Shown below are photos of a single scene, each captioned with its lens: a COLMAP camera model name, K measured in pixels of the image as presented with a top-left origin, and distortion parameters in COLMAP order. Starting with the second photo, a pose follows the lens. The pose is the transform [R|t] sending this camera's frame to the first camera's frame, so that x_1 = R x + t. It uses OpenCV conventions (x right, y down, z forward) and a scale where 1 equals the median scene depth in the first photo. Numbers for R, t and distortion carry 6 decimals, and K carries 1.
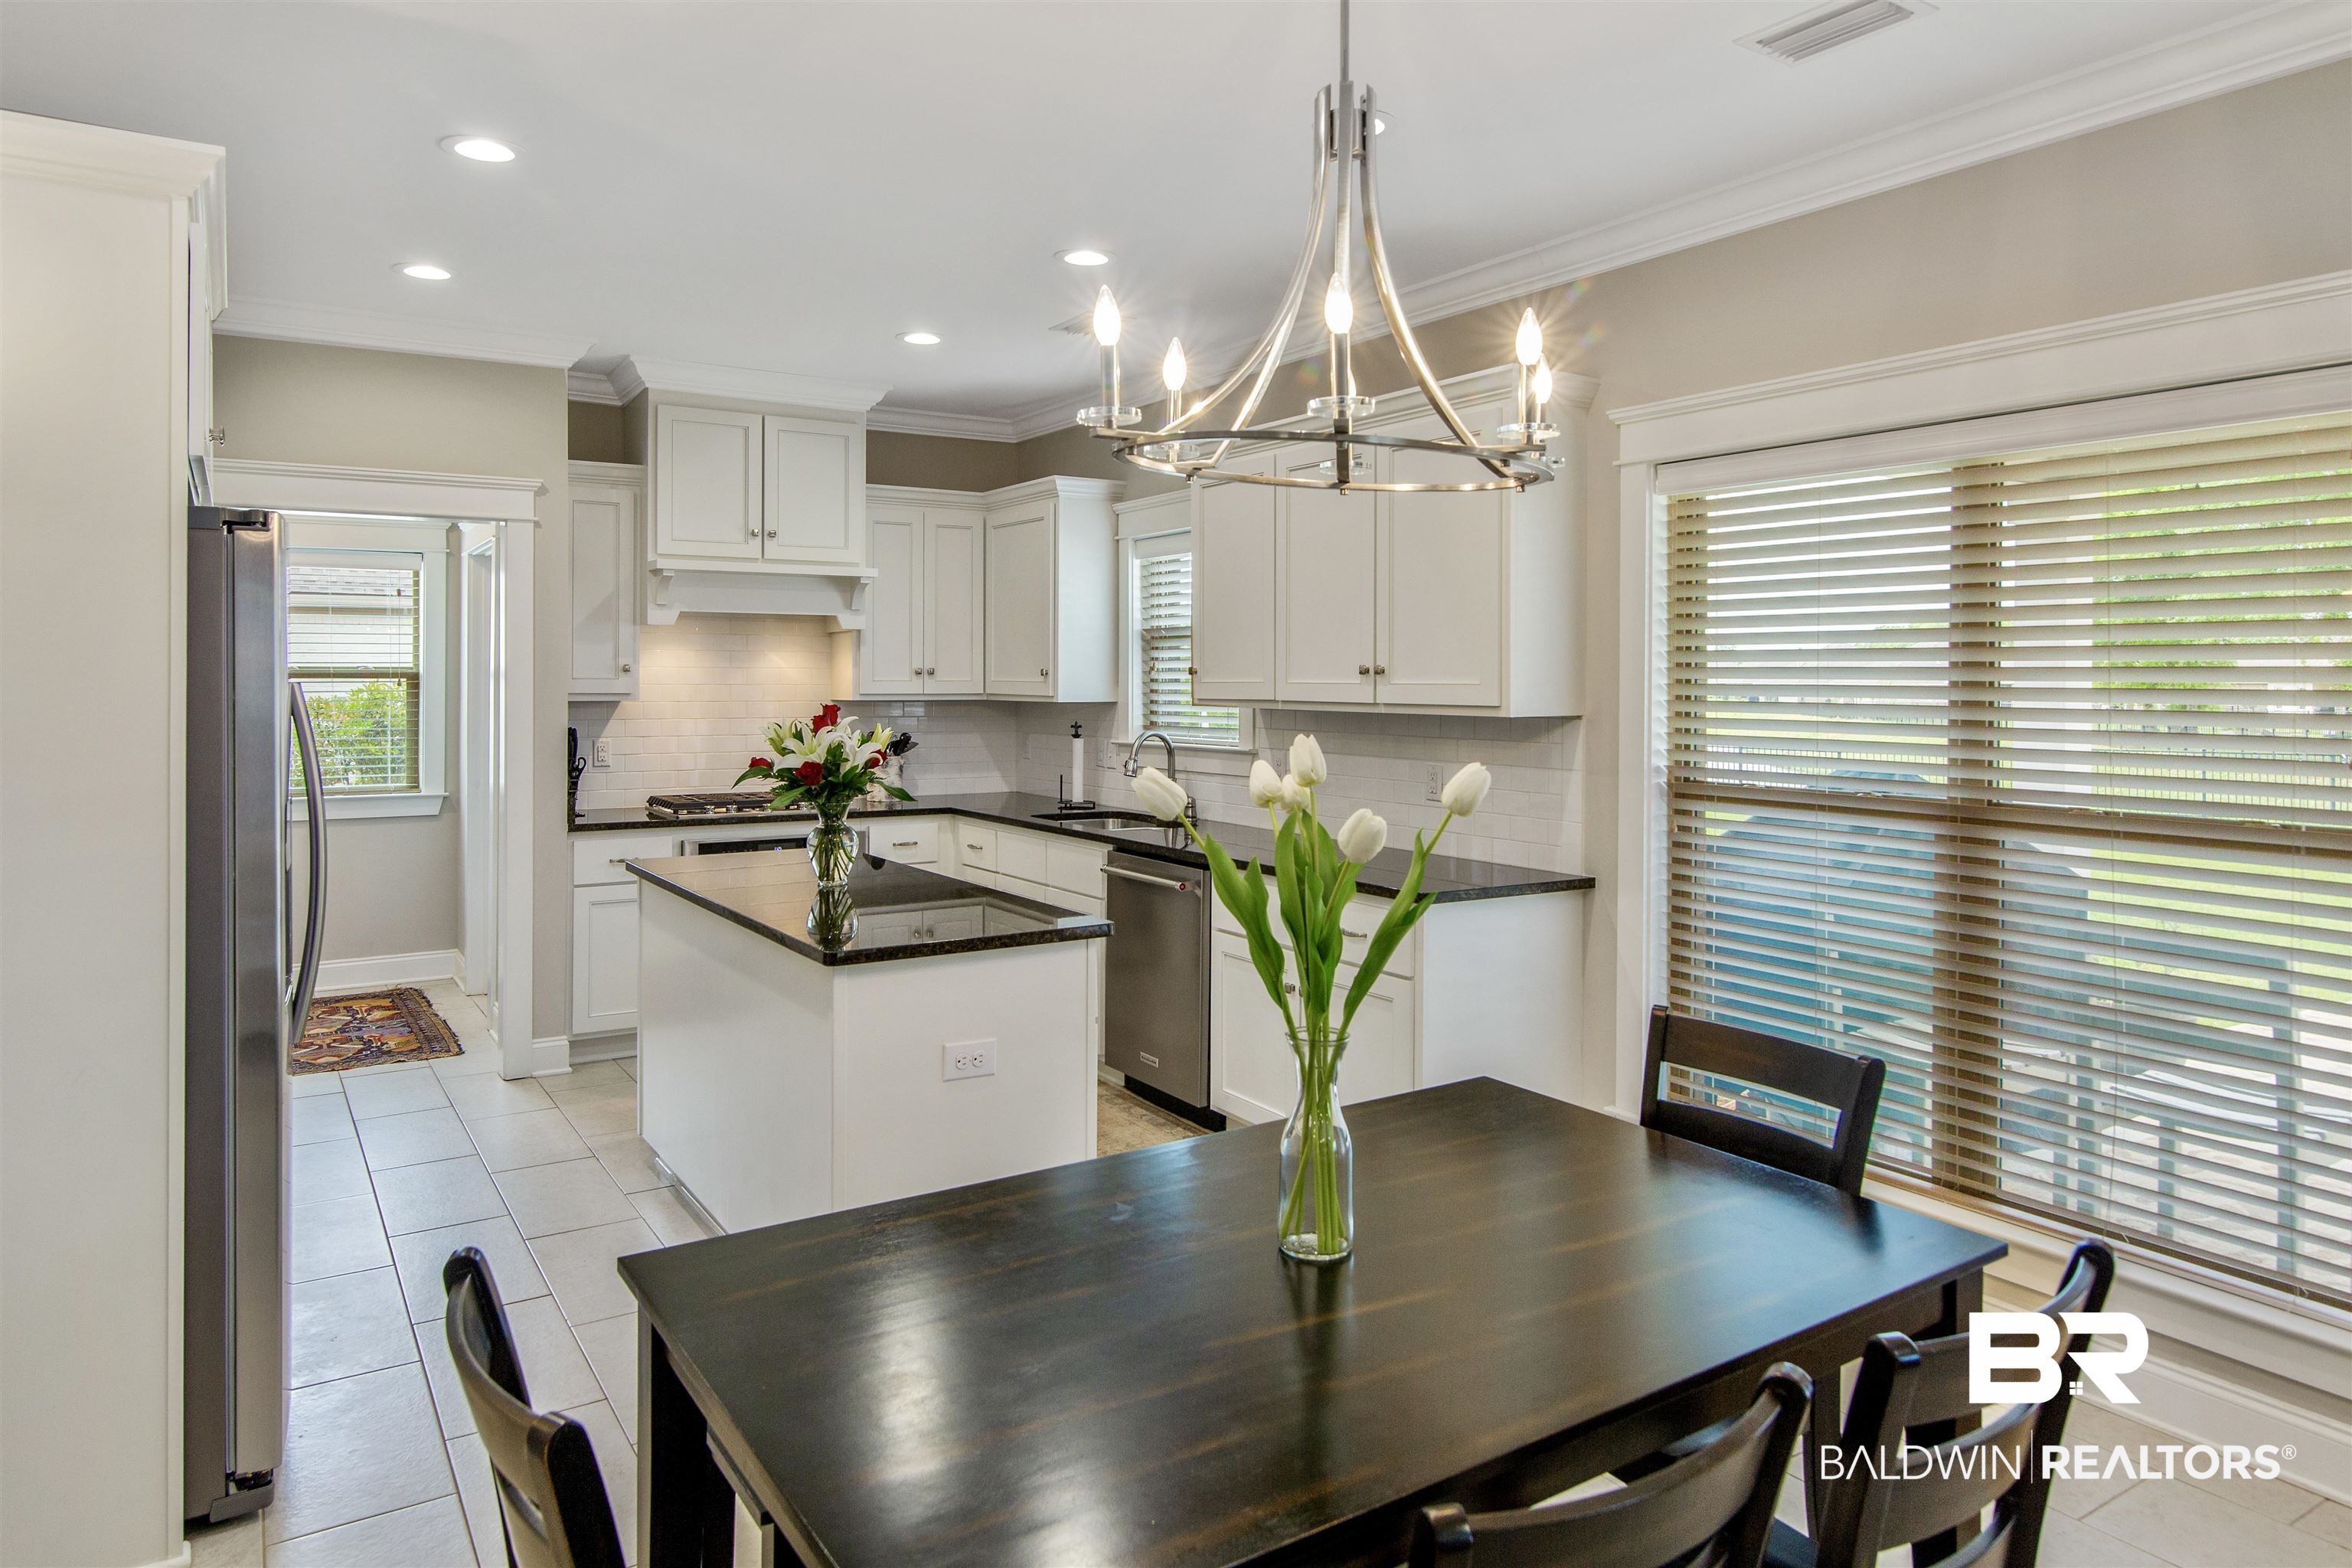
lens RADIAL K [[1443.9, 0, 1175.3], [0, 1443.9, 679.8], [0, 0, 1]] dist [-0.000264, -0.000391]
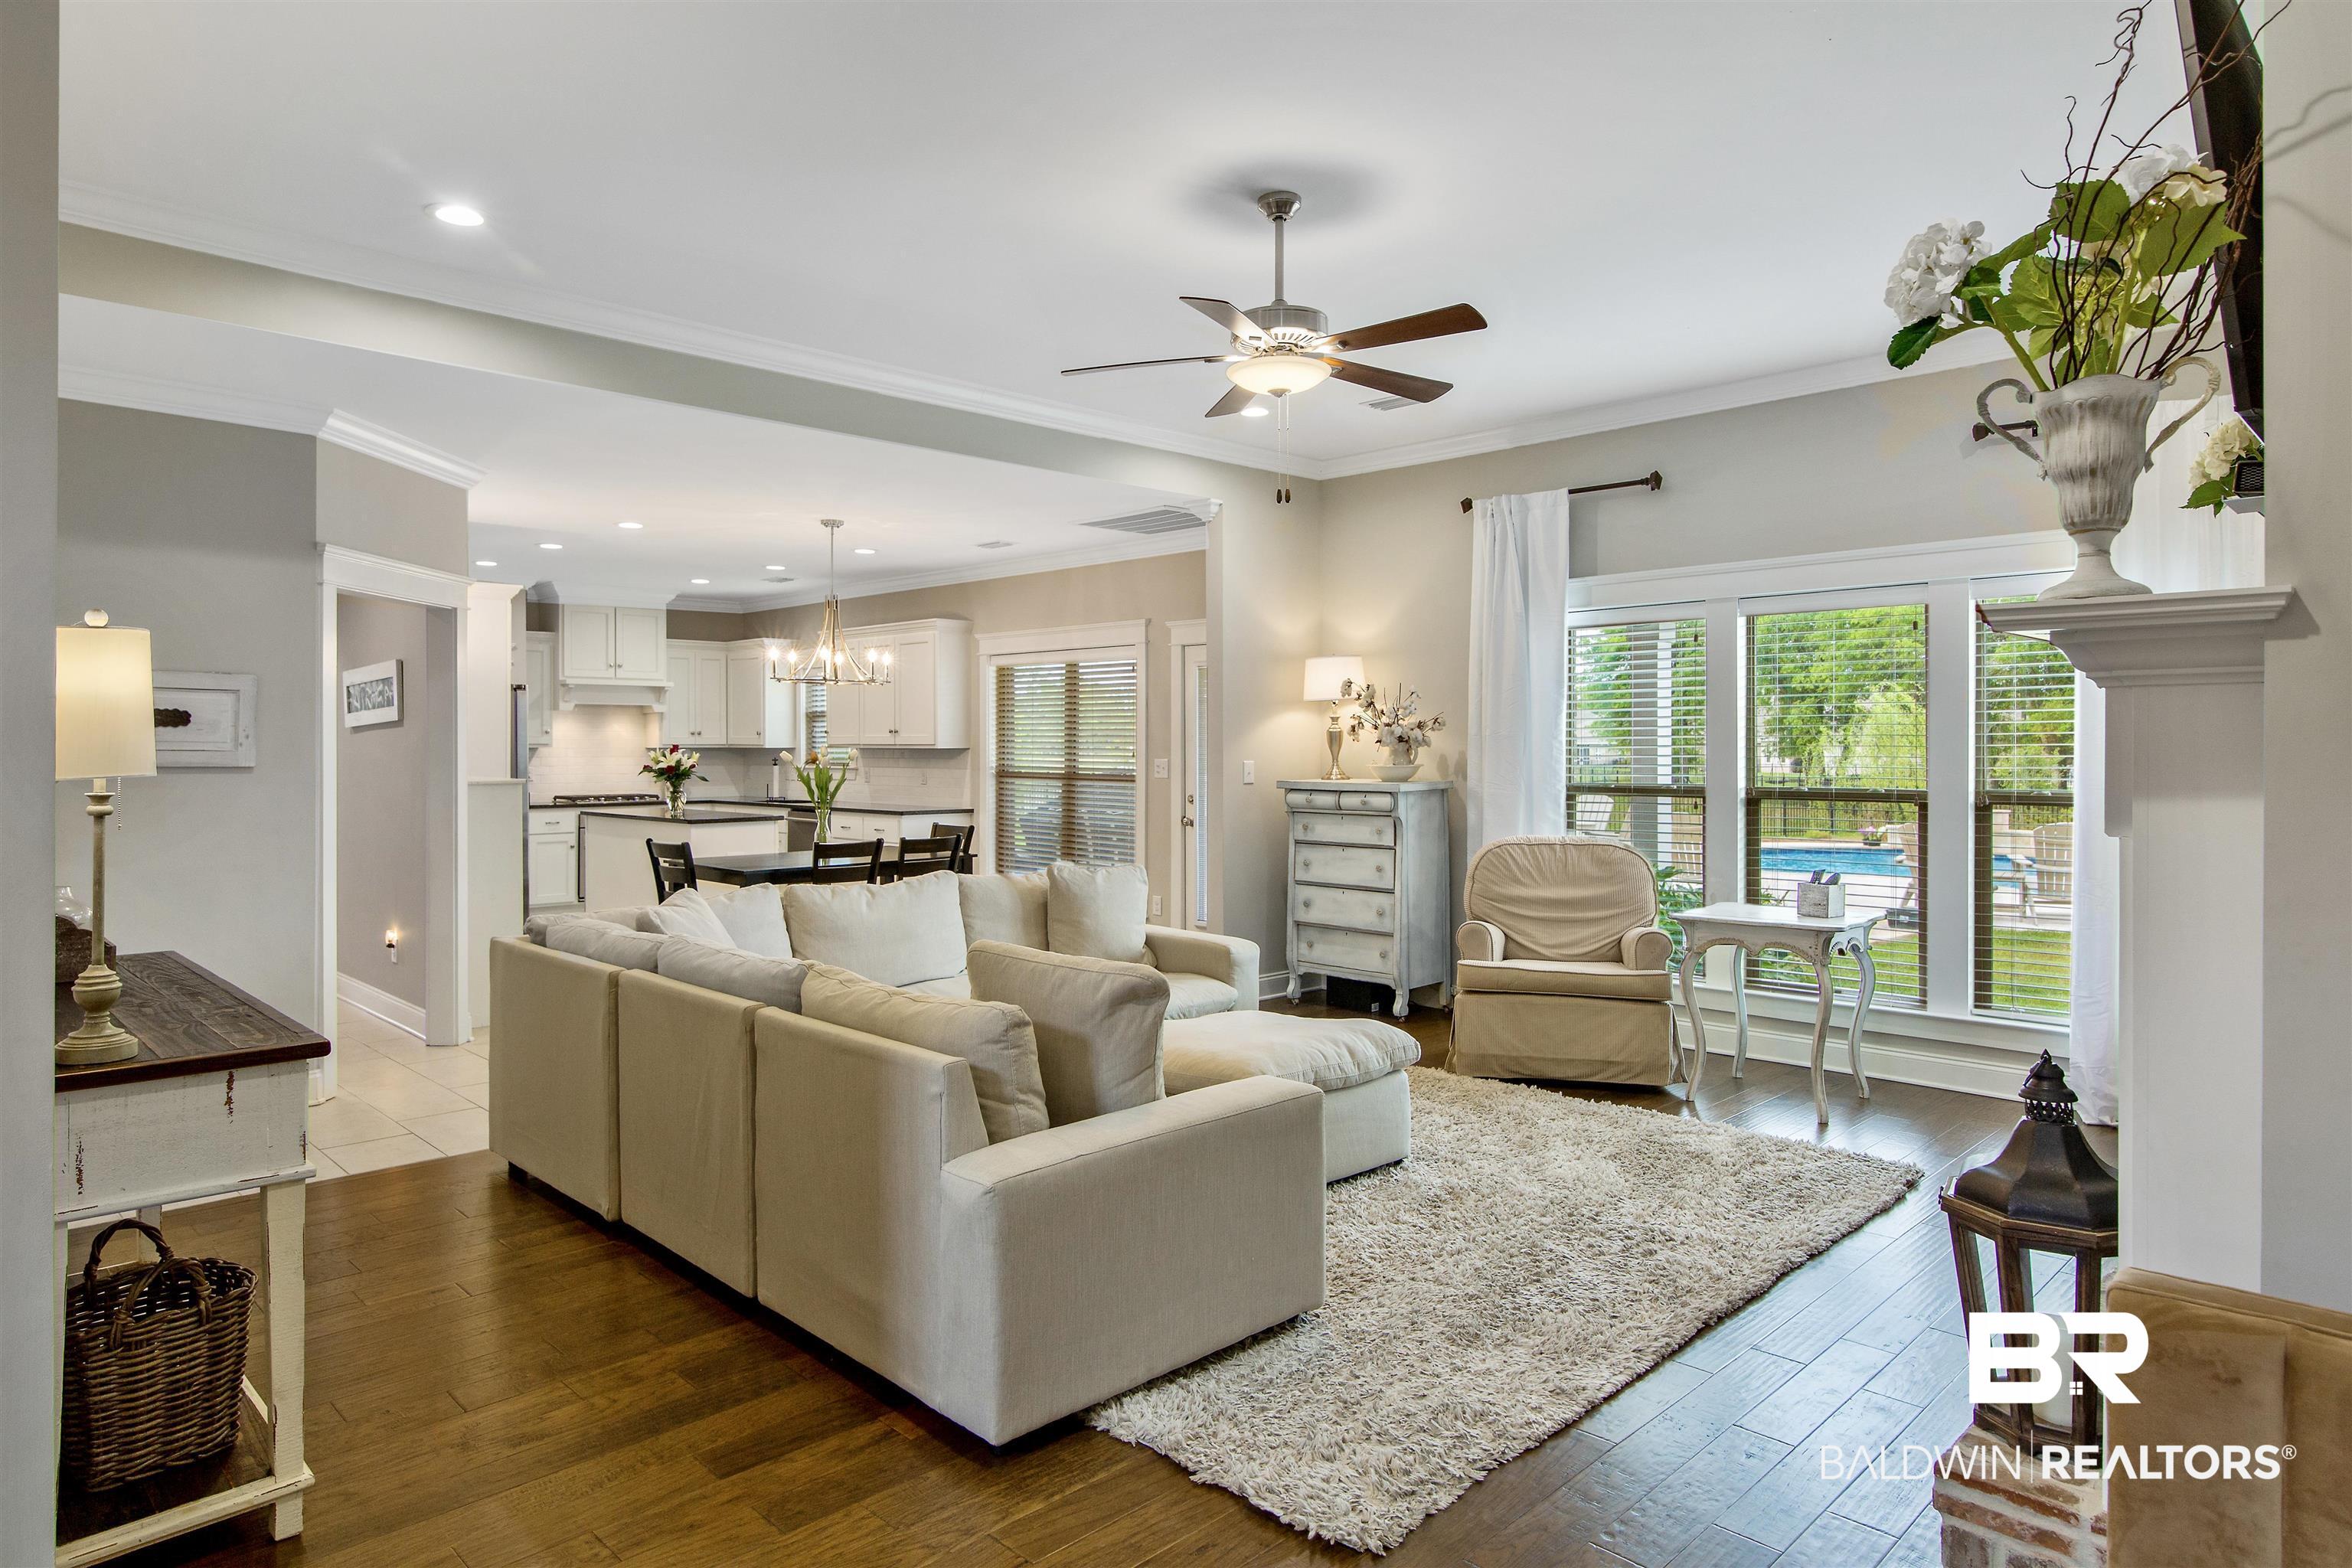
lens RADIAL K [[1389.5, 0, 1170.1], [0, 1389.5, 746.1], [0, 0, 1]] dist [-0.003117, -0.000531]
pose [[0.979900, -0.004964, 0.199427, 0.096228], [0.004617, 0.999987, 0.002207, 0.012718], [-0.199435, -0.001242, 0.979910, -1.137713]]
